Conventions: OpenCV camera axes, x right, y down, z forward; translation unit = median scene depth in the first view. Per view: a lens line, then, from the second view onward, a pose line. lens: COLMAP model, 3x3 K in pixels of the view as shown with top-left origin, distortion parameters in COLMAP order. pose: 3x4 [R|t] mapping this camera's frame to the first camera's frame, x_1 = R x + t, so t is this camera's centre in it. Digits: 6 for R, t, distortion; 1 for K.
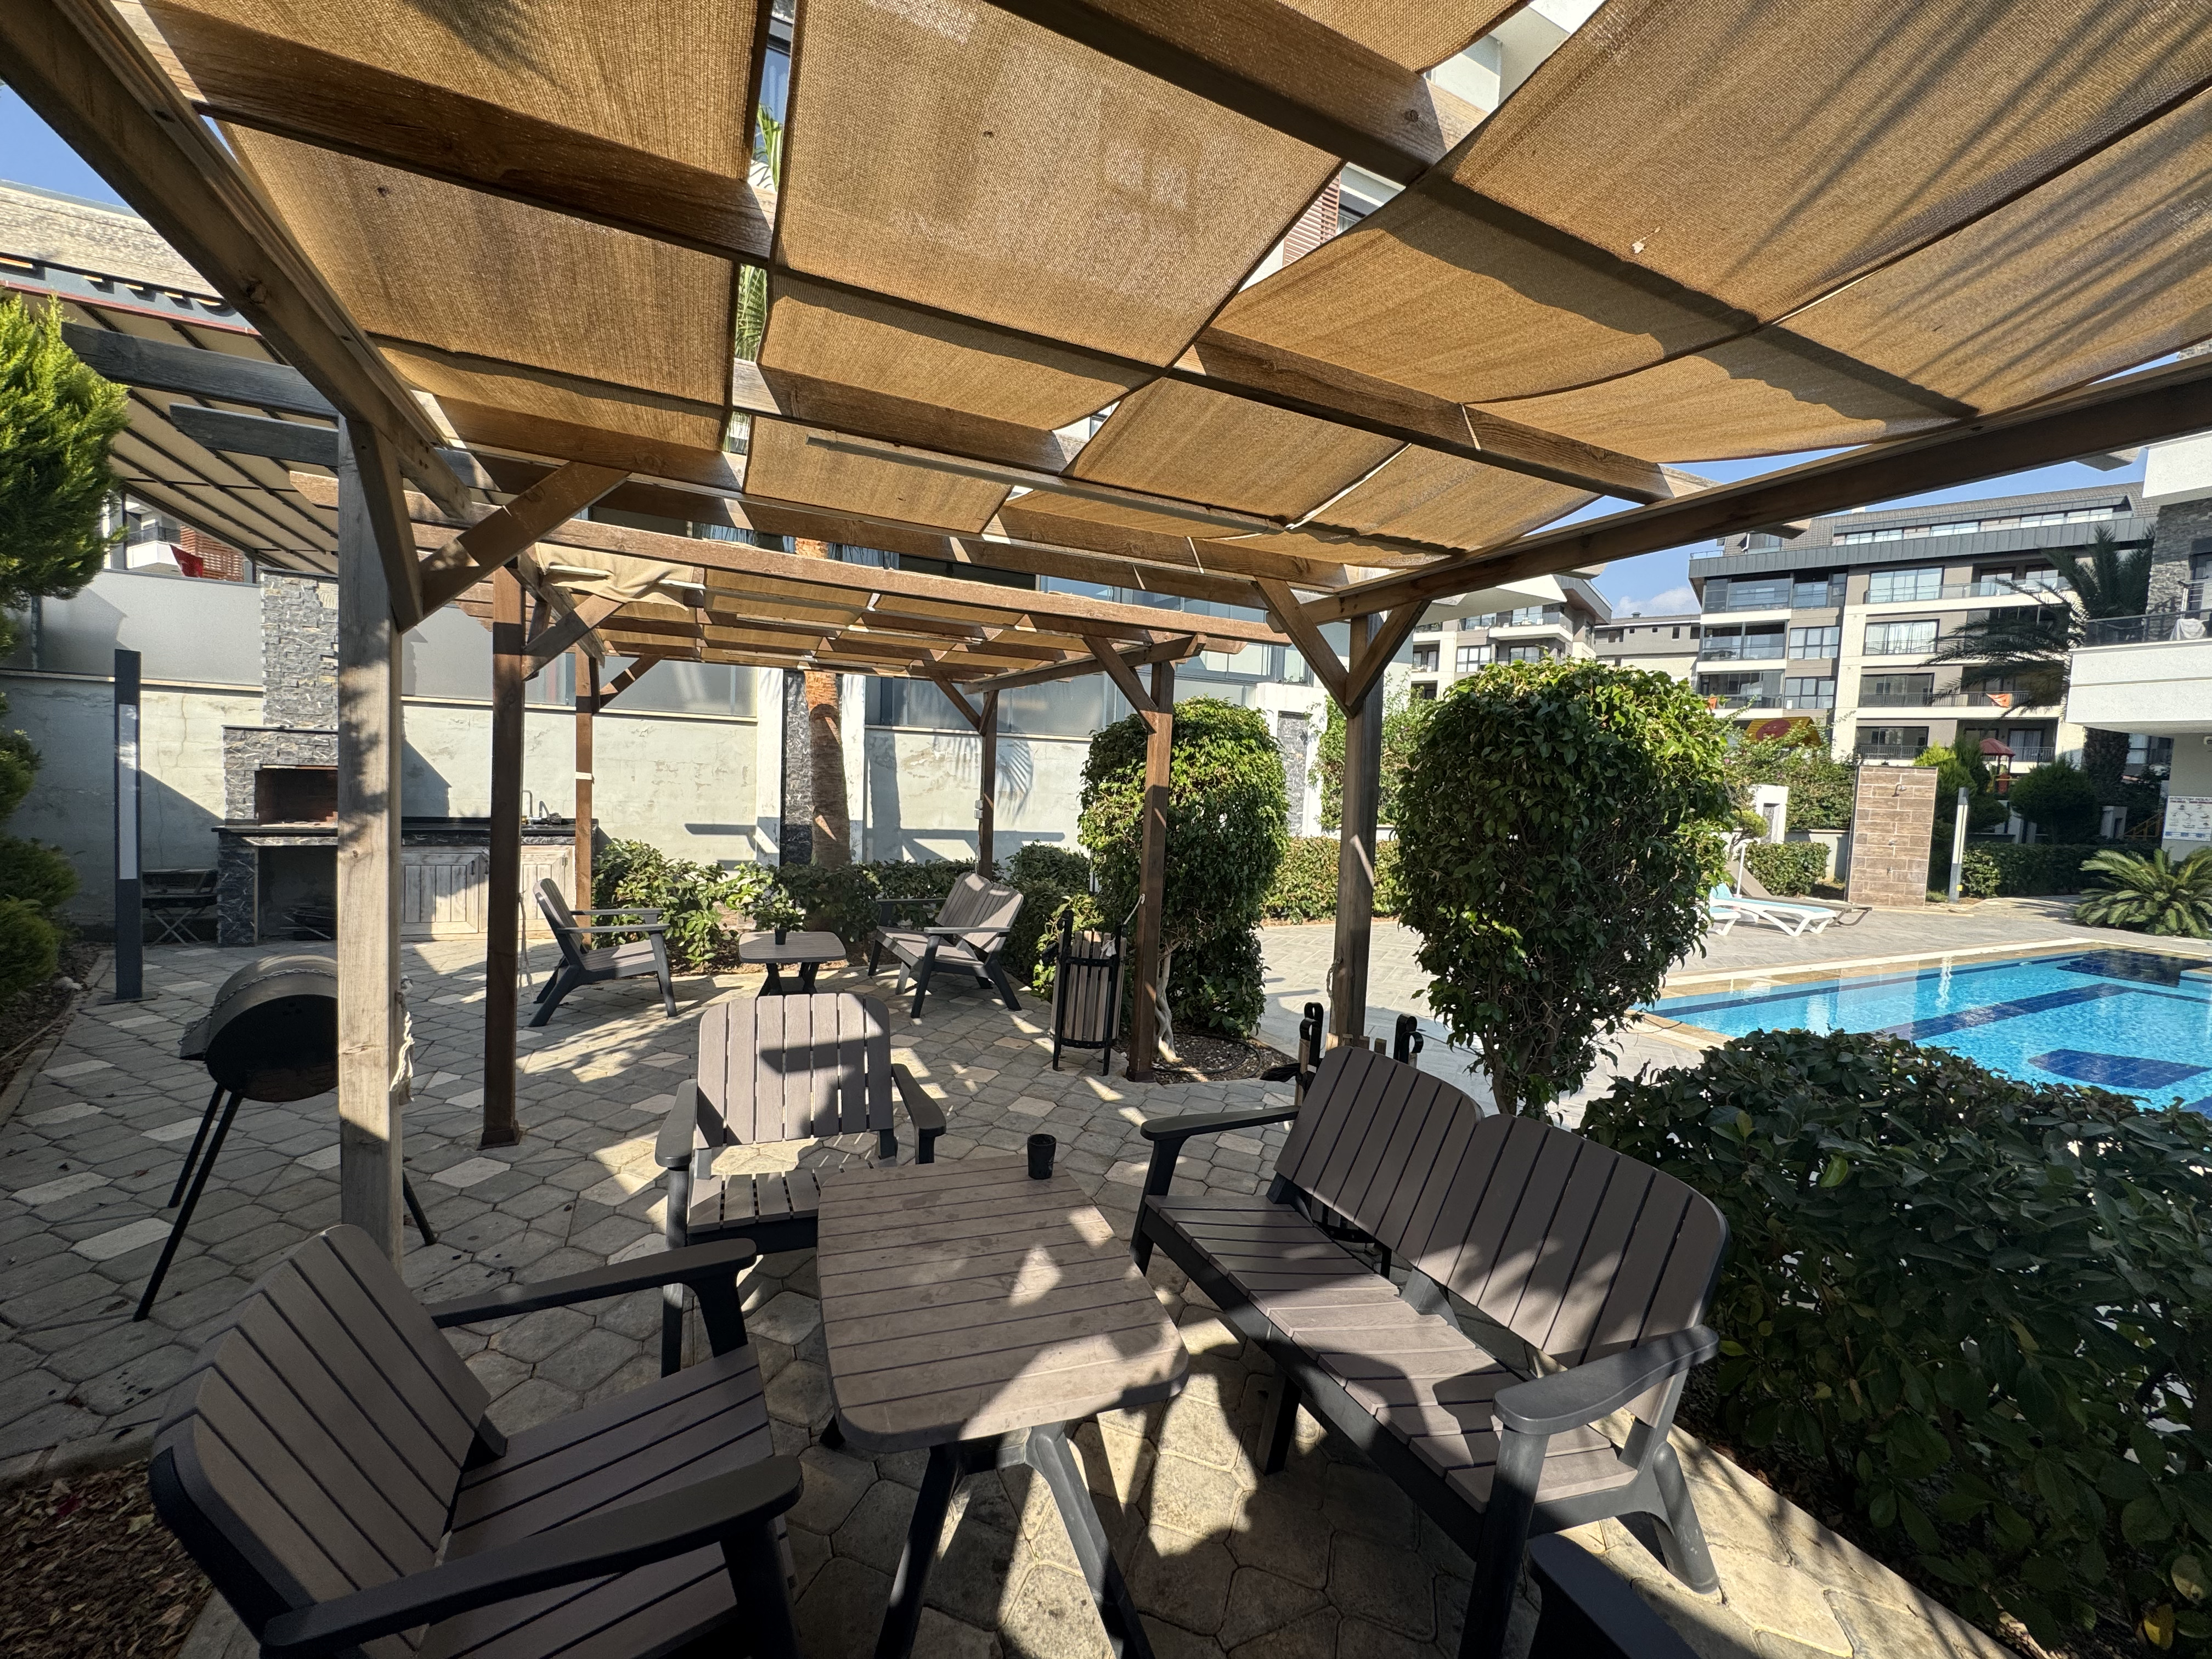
lens RADIAL K [[883.0, 0, 1104.8], [0, 883.0, 830.6], [0, 0, 1]] dist [-0.002497, 0.000206]
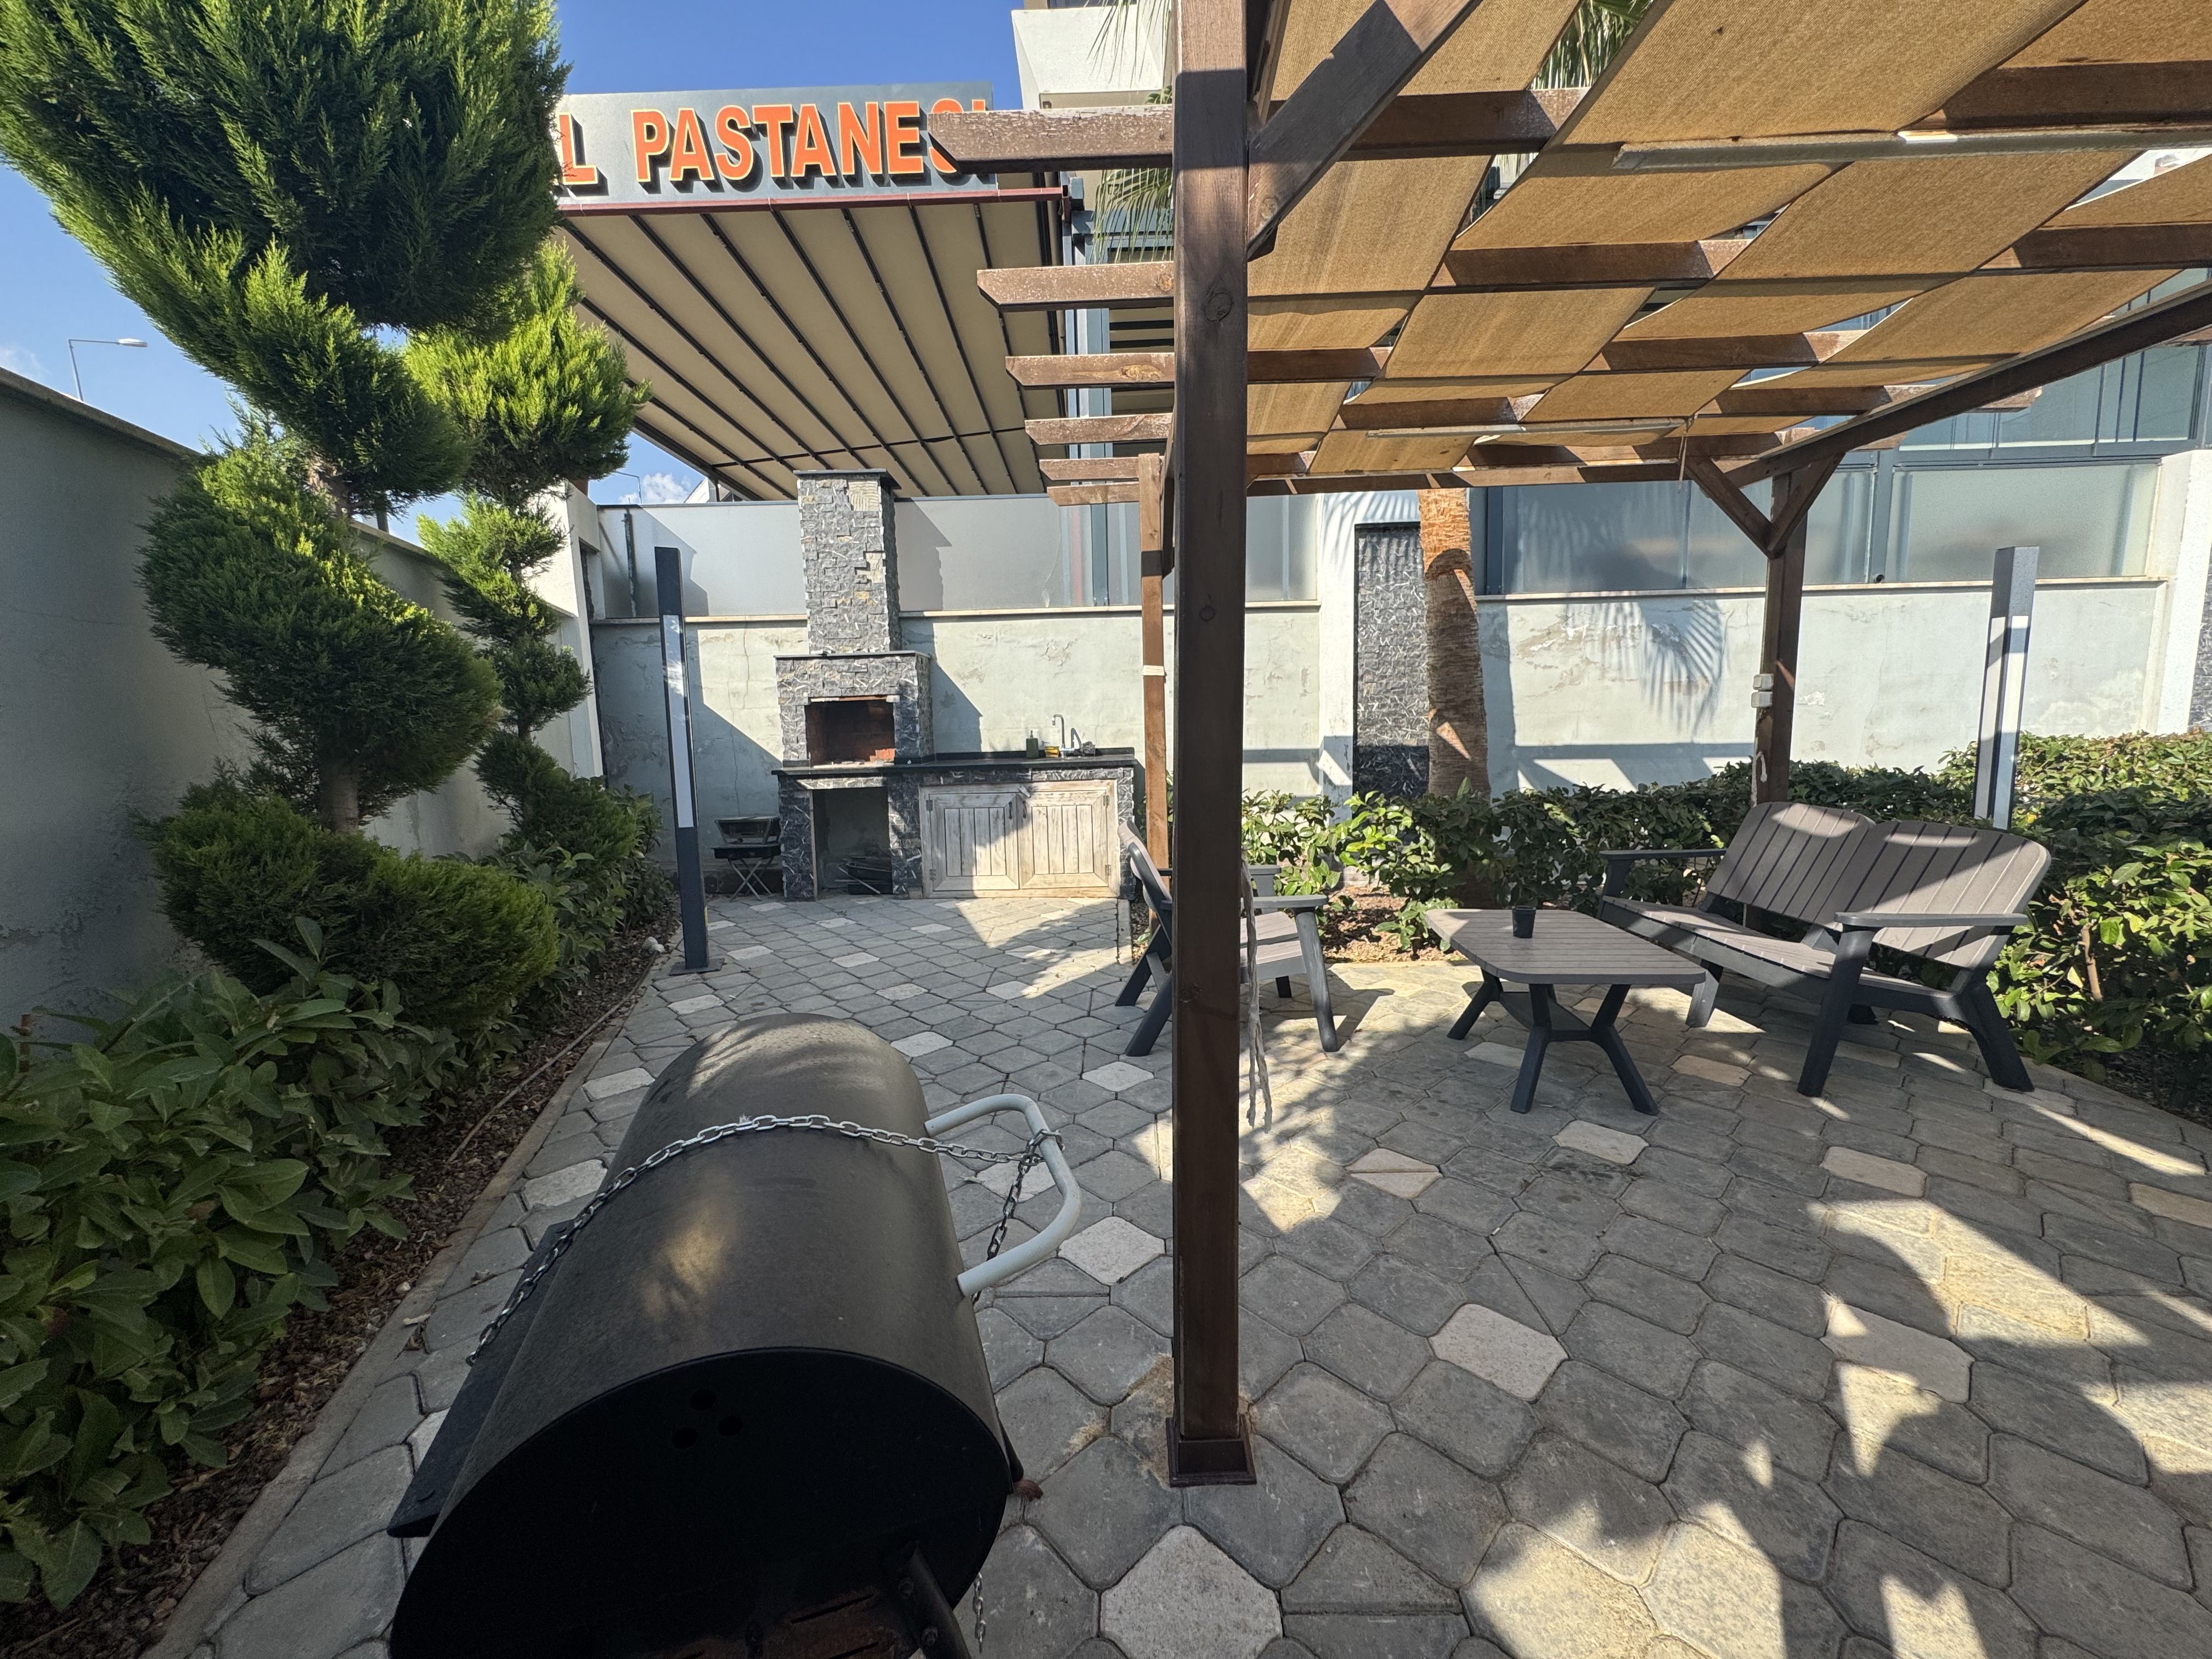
lens RADIAL K [[883.0, 0, 1101.0], [0, 883.0, 828.6], [0, 0, 1]] dist [-0.002497, 0.000206]
pose [[0.887753, -0.007879, -0.460253, -0.283112], [0.036507, 0.997909, 0.053333, 0.019667], [0.458870, -0.064149, 0.886185, 0.332391]]
